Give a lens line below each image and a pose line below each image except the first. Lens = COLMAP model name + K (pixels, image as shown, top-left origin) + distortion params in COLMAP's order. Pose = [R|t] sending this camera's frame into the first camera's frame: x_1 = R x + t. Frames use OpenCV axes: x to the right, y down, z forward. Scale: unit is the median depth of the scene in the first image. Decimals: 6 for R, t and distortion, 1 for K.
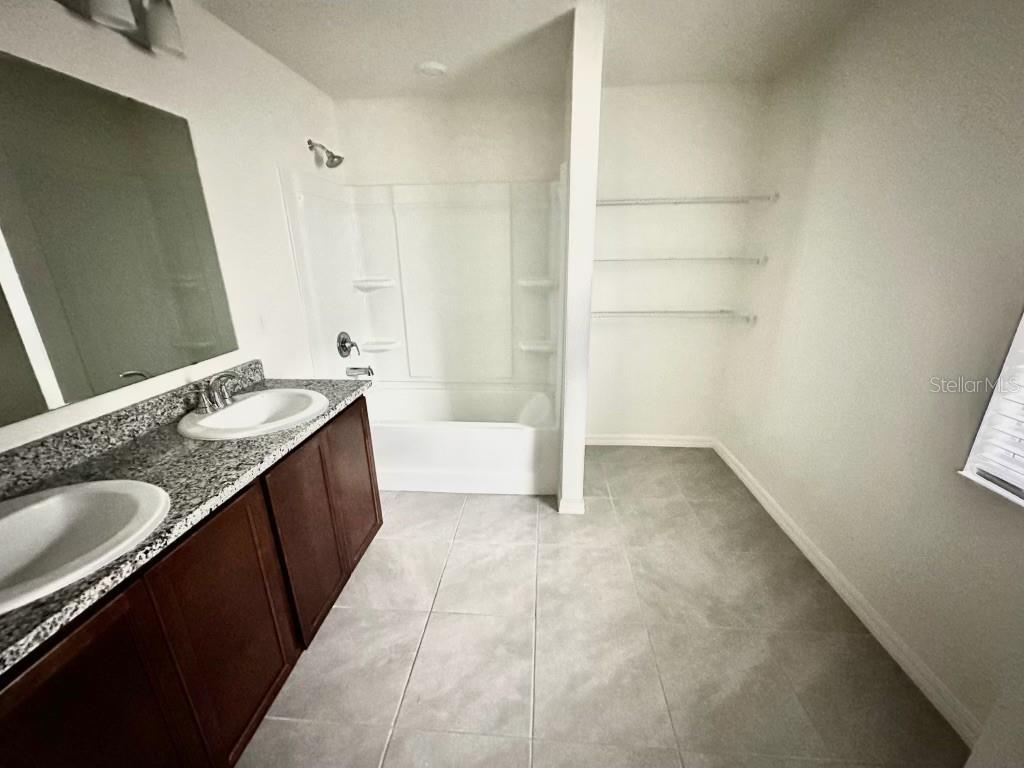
lens RADIAL K [[408.8, 0, 513.7], [0, 408.8, 385.1], [0, 0, 1]] dist [-0.011312, 0.000070]
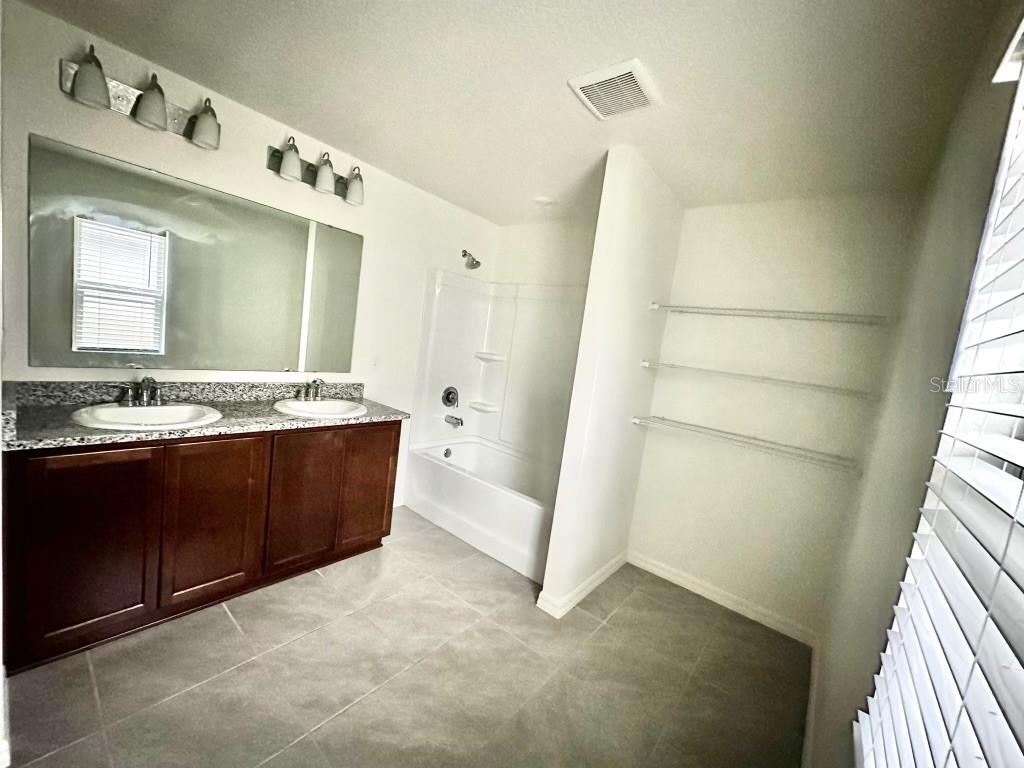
lens RADIAL K [[408.8, 0, 513.7], [0, 408.8, 385.1], [0, 0, 1]] dist [-0.011312, 0.000070]
pose [[0.815201, 0.186306, -0.548395, 0.631827], [-0.314055, 0.937756, -0.148267, -0.010294], [0.486638, 0.293093, 0.822970, 0.067881]]
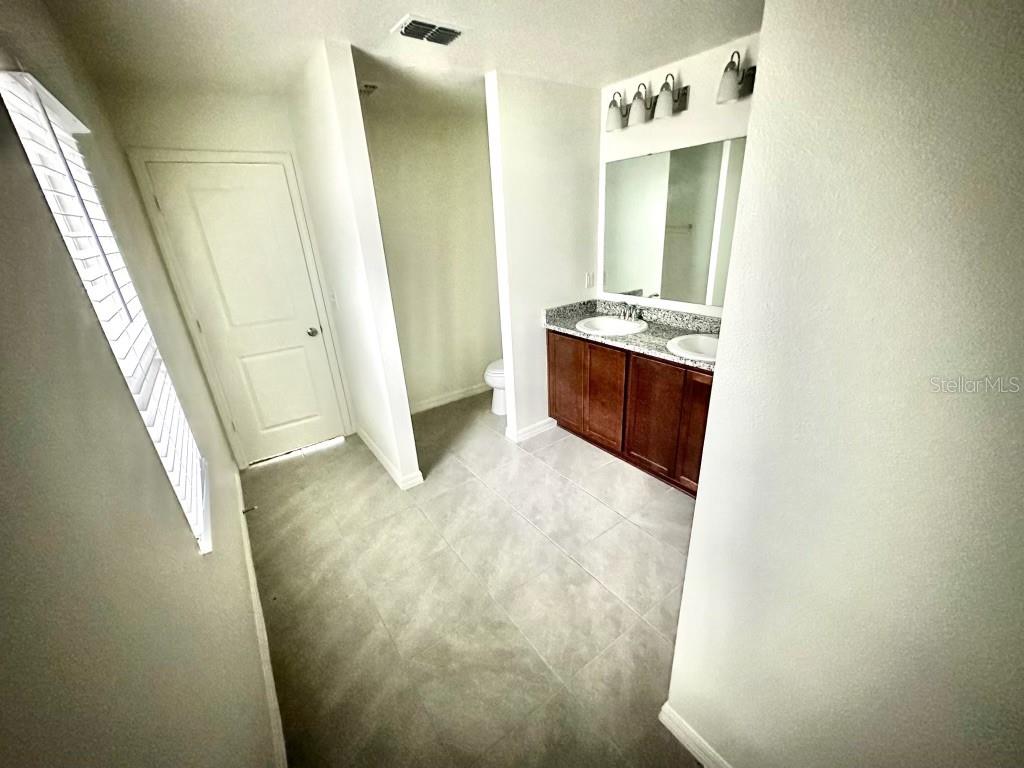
lens RADIAL K [[408.8, 0, 513.7], [0, 408.8, 385.1], [0, 0, 1]] dist [-0.011312, 0.000070]
pose [[-0.762191, 0.294719, -0.576373, 0.685094], [-0.143687, 0.791125, 0.594538, -0.507563], [0.631205, 0.535969, -0.560641, 1.213551]]
